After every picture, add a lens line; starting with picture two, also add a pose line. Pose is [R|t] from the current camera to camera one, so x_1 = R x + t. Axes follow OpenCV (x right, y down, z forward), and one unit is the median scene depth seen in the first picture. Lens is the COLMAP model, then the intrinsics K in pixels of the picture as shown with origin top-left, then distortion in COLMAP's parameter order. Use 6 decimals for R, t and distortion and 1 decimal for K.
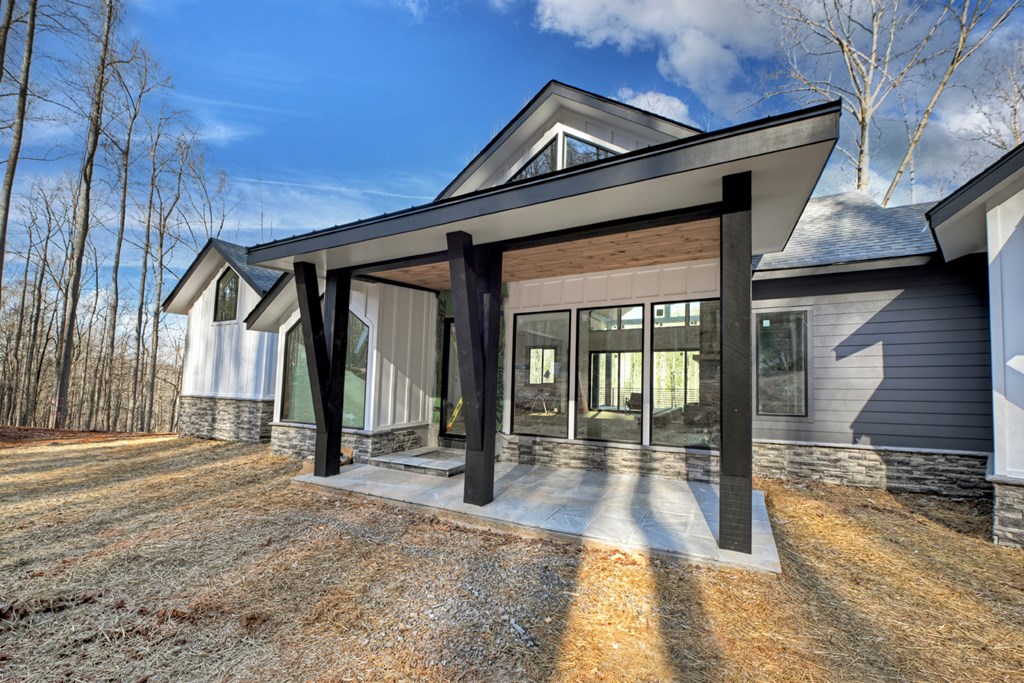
lens RADIAL K [[403.2, 0, 513.1], [0, 403.2, 346.2], [0, 0, 1]] dist [-0.011642, 0.000520]
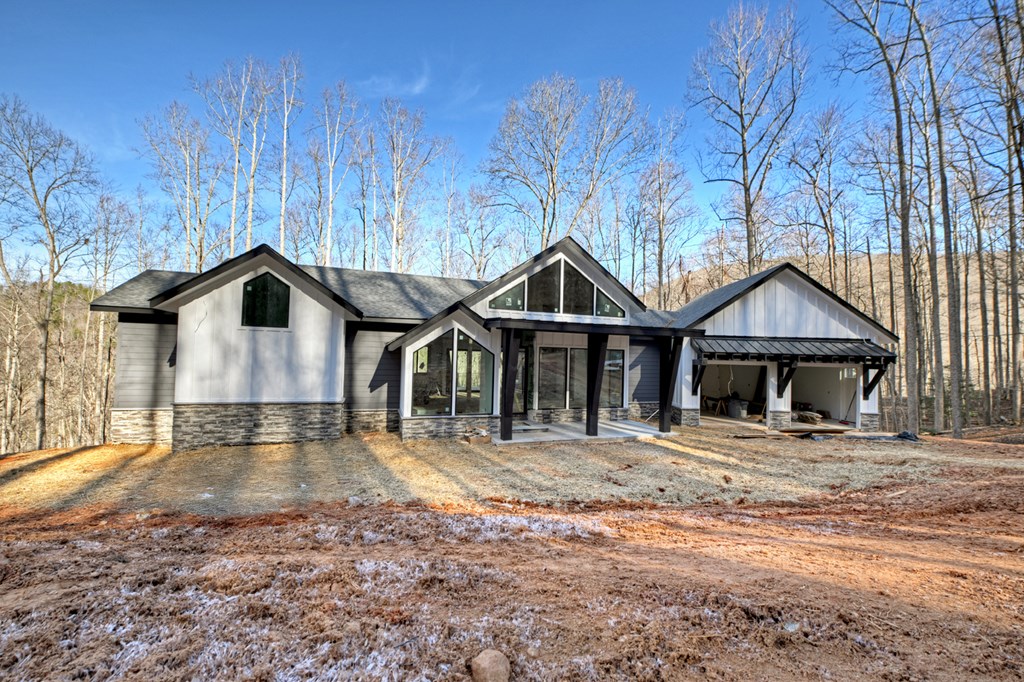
lens RADIAL K [[403.2, 0, 513.1], [0, 403.2, 345.7], [0, 0, 1]] dist [-0.011642, 0.000520]
pose [[0.679851, 0.026709, 0.732864, -1.502902], [-0.080640, 0.995999, 0.038508, -0.155215], [-0.728903, -0.085277, 0.679285, -0.217912]]
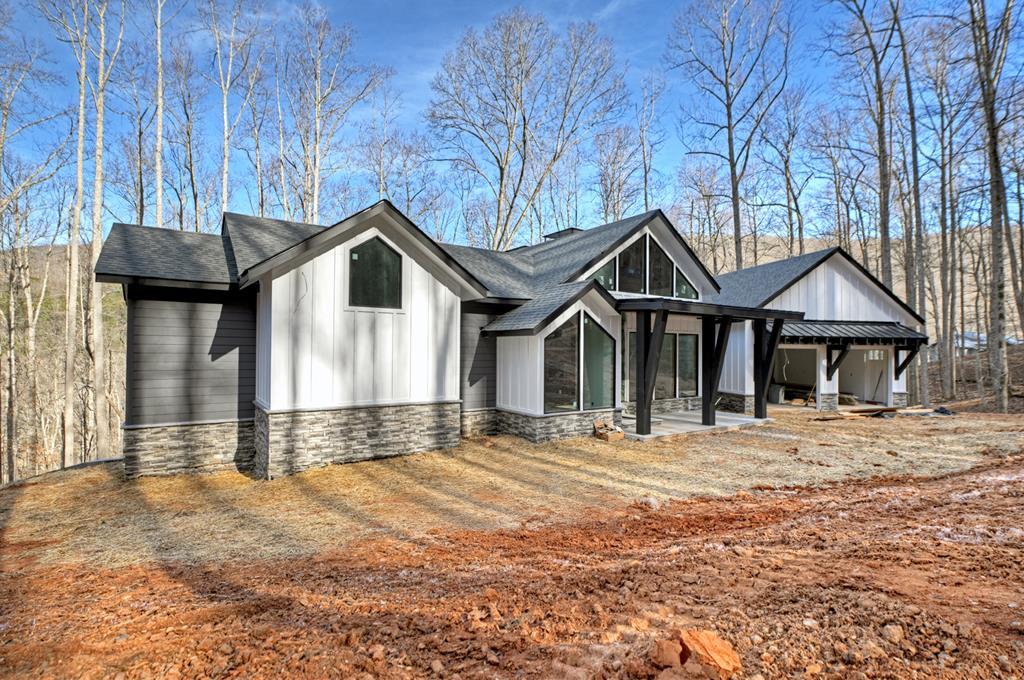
lens RADIAL K [[468.2, 0, 511.0], [0, 468.2, 344.3], [0, 0, 1]] dist [0.000652, -0.000699]
pose [[0.487661, -0.006414, 0.873010, -2.015172], [-0.084633, 0.994916, 0.054586, -0.095776], [-0.868921, -0.100504, 0.484639, 0.466677]]
